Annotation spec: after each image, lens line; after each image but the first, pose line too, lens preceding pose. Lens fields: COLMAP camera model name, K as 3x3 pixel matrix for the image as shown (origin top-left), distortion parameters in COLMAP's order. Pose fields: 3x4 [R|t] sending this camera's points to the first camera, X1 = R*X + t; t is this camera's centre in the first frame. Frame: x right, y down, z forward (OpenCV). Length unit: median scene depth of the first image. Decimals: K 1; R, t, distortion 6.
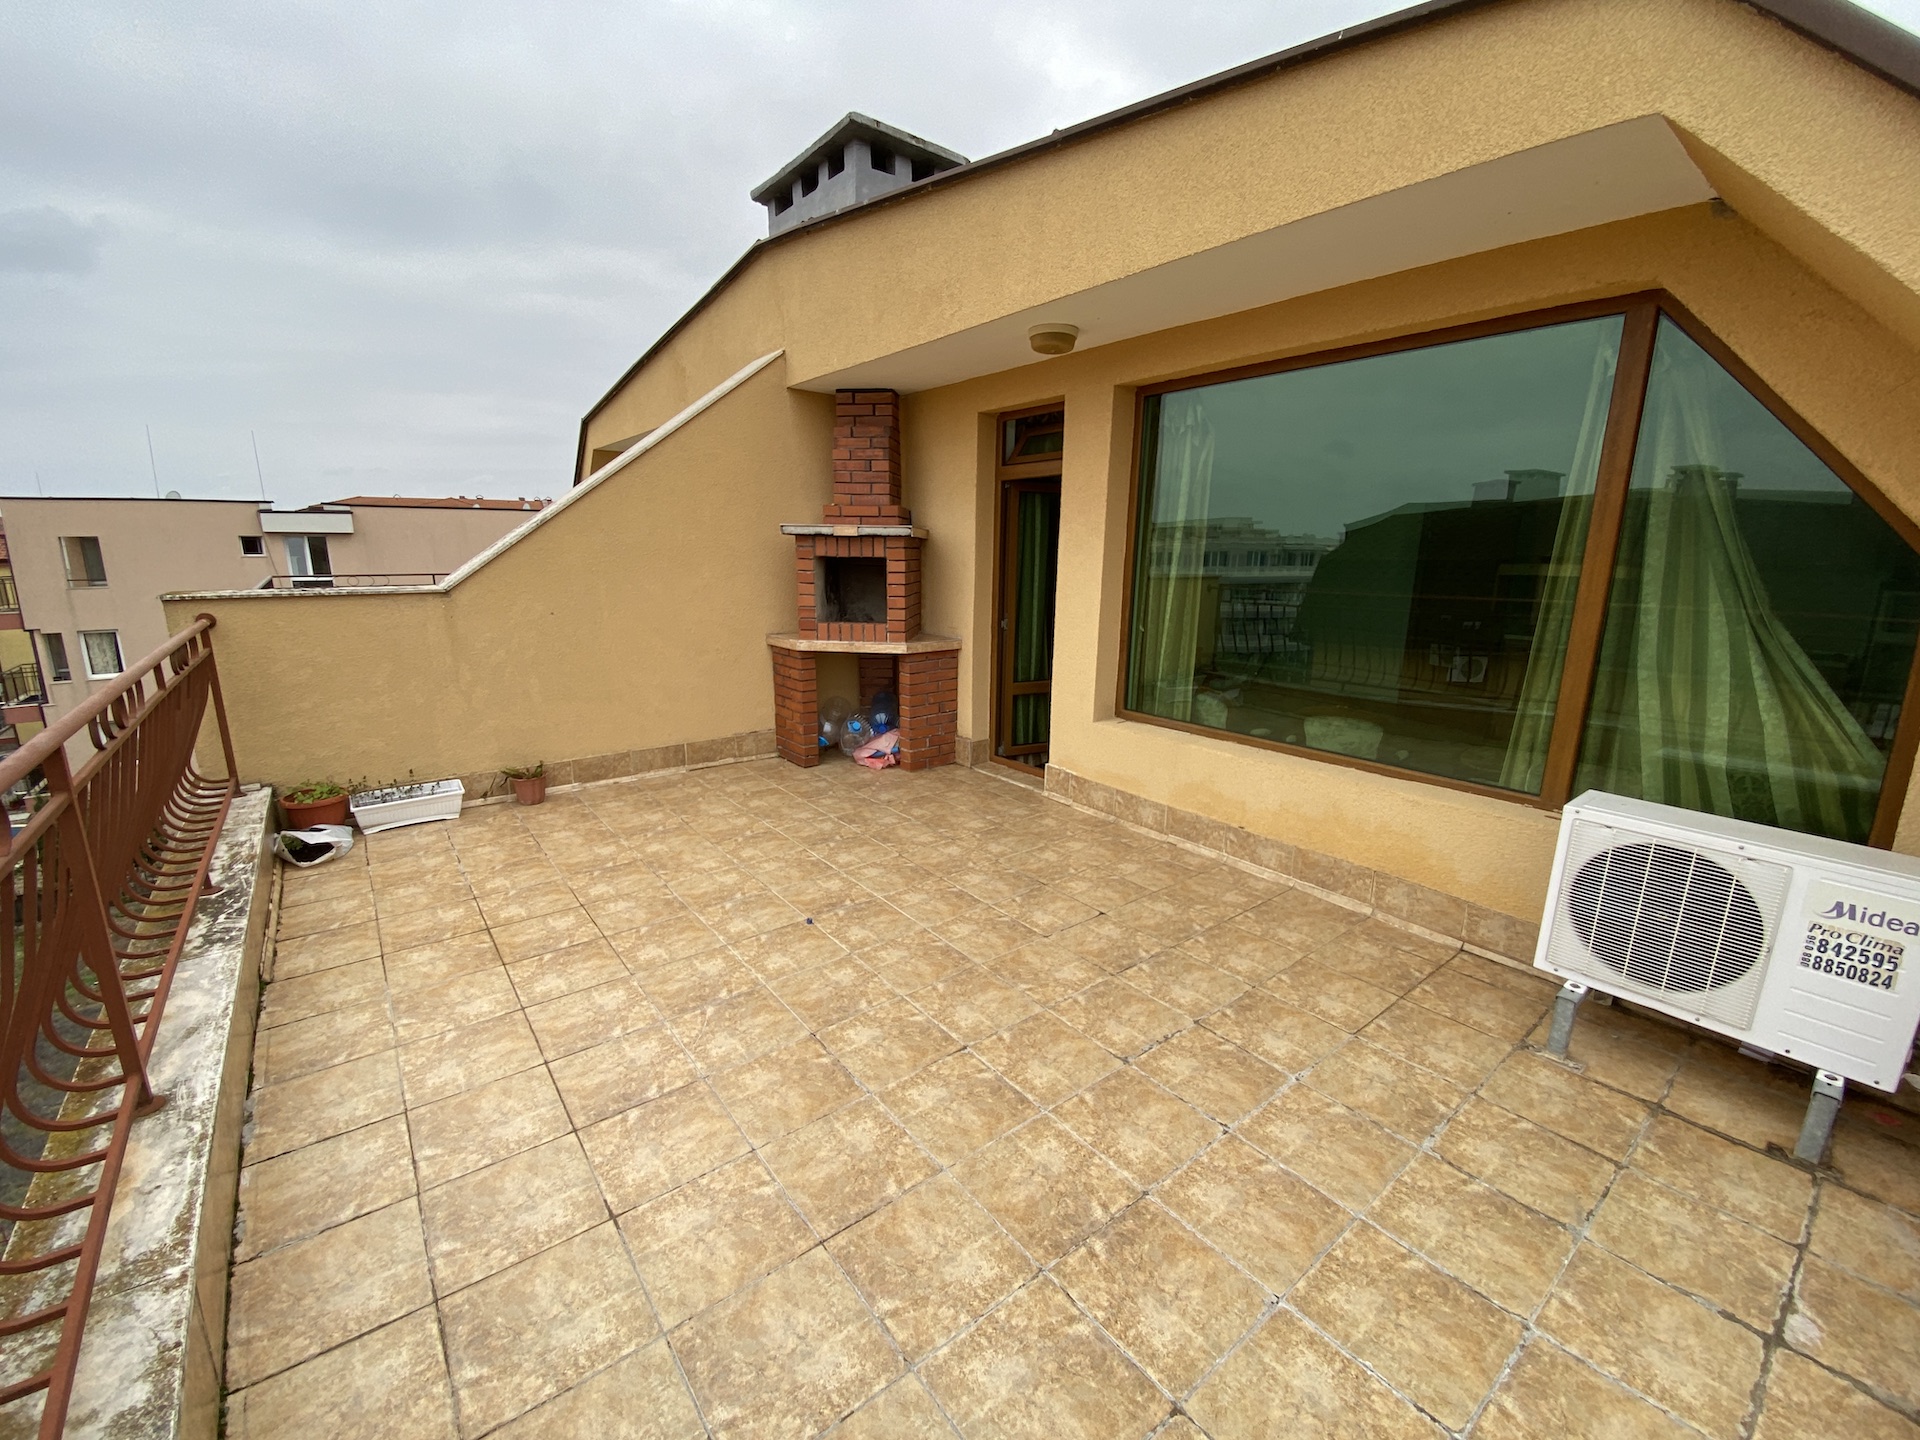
lens RADIAL K [[776.5, 0, 967.4], [0, 776.5, 726.1], [0, 0, 1]] dist [0.016616, -0.018083]
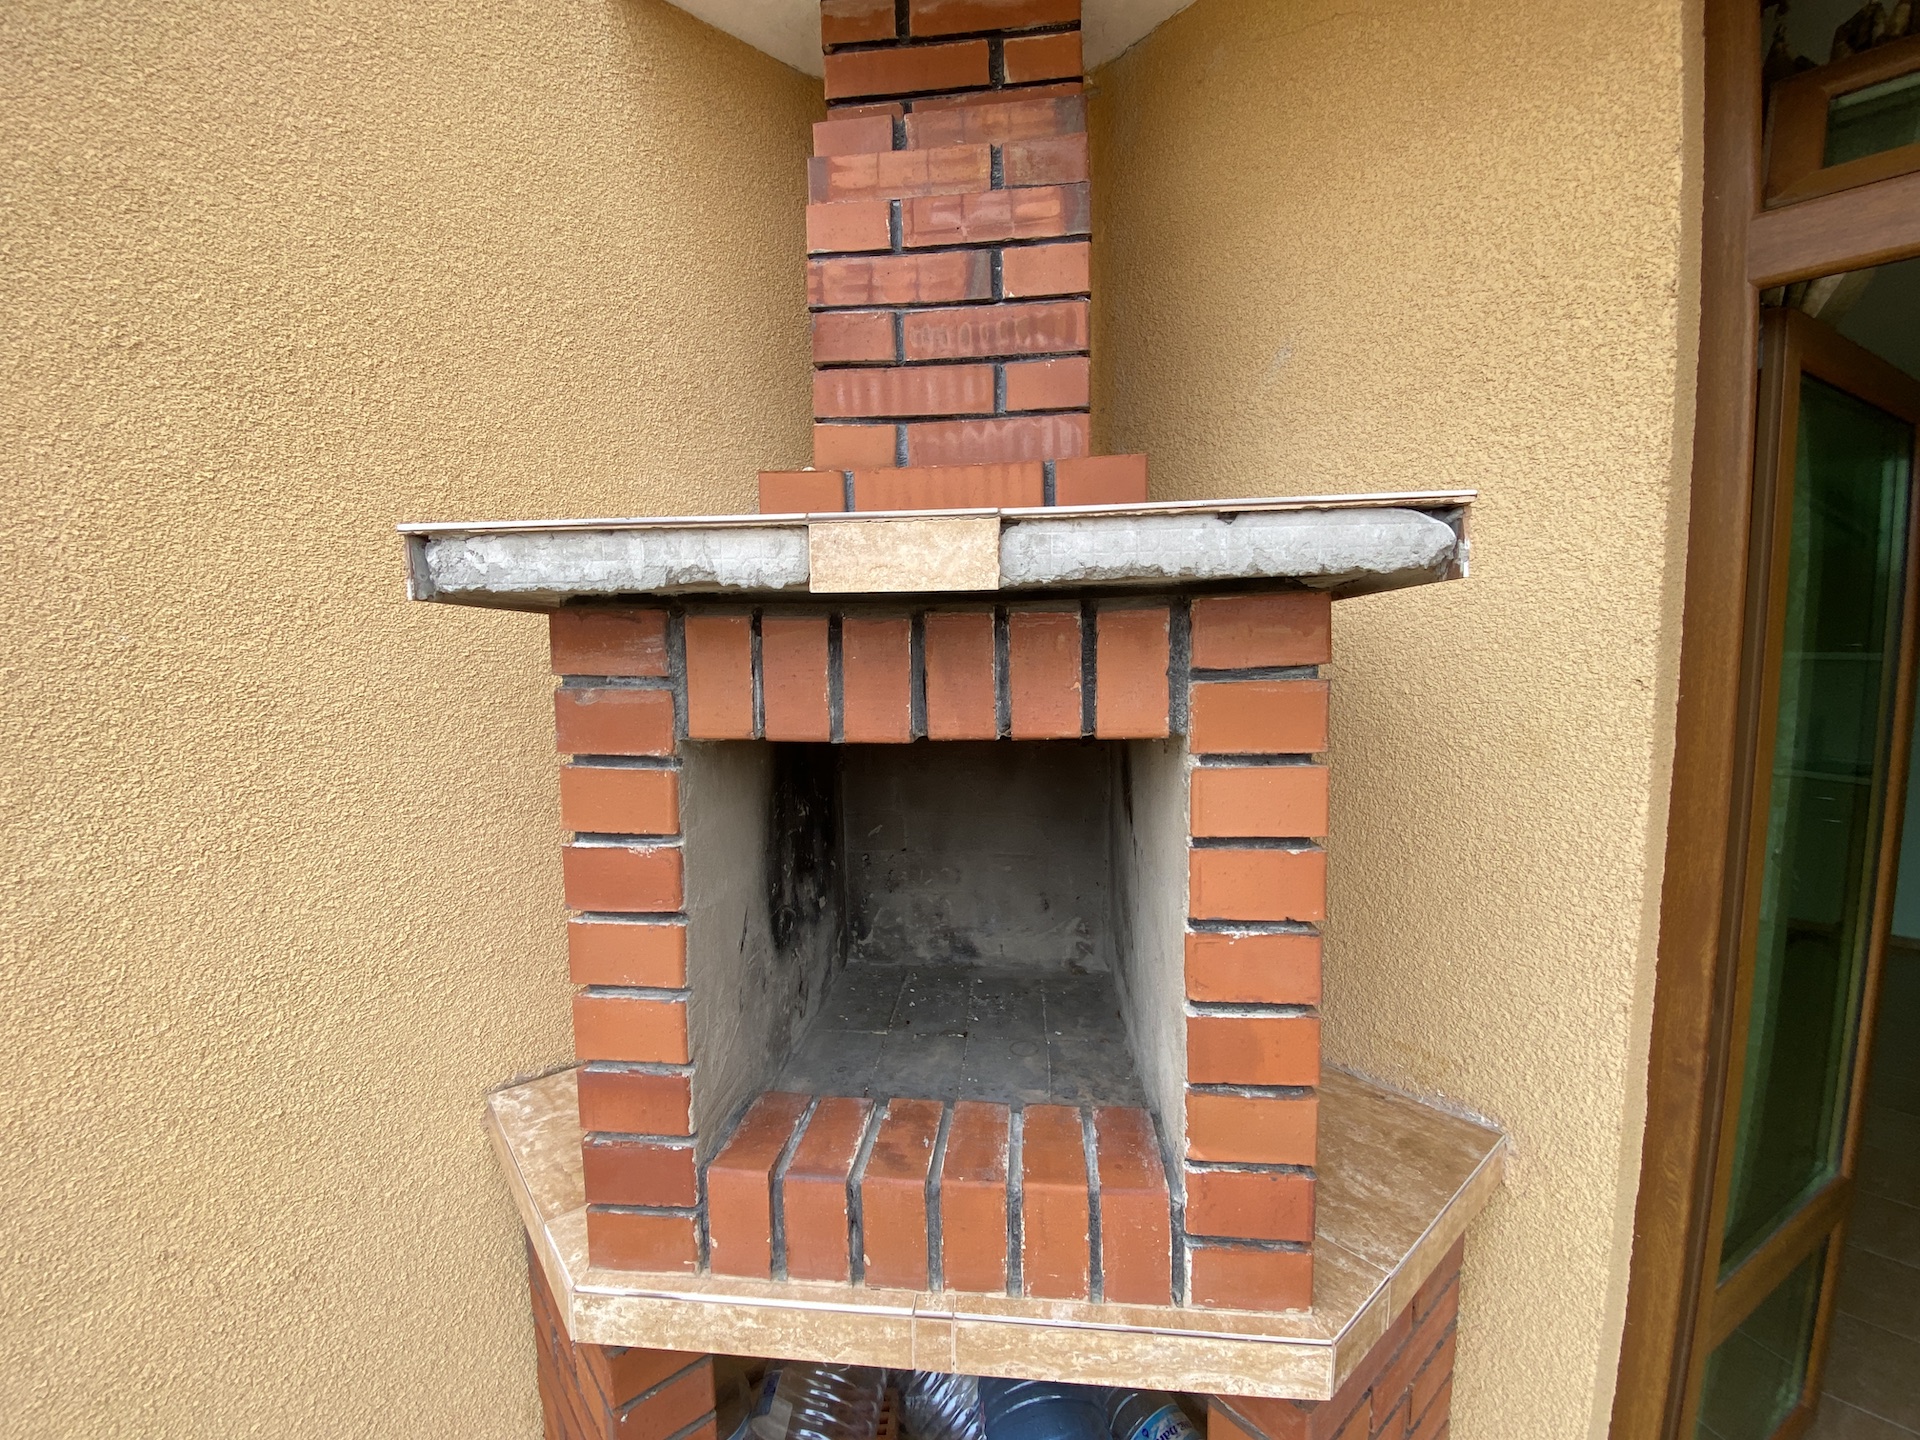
lens RADIAL K [[776.5, 0, 961.4], [0, 776.5, 721.1], [0, 0, 1]] dist [0.016616, -0.018083]
pose [[0.999601, -0.024095, 0.014749, -0.146375], [0.025855, 0.990659, -0.133888, -0.201878], [-0.011385, 0.134216, 0.990887, 0.856382]]
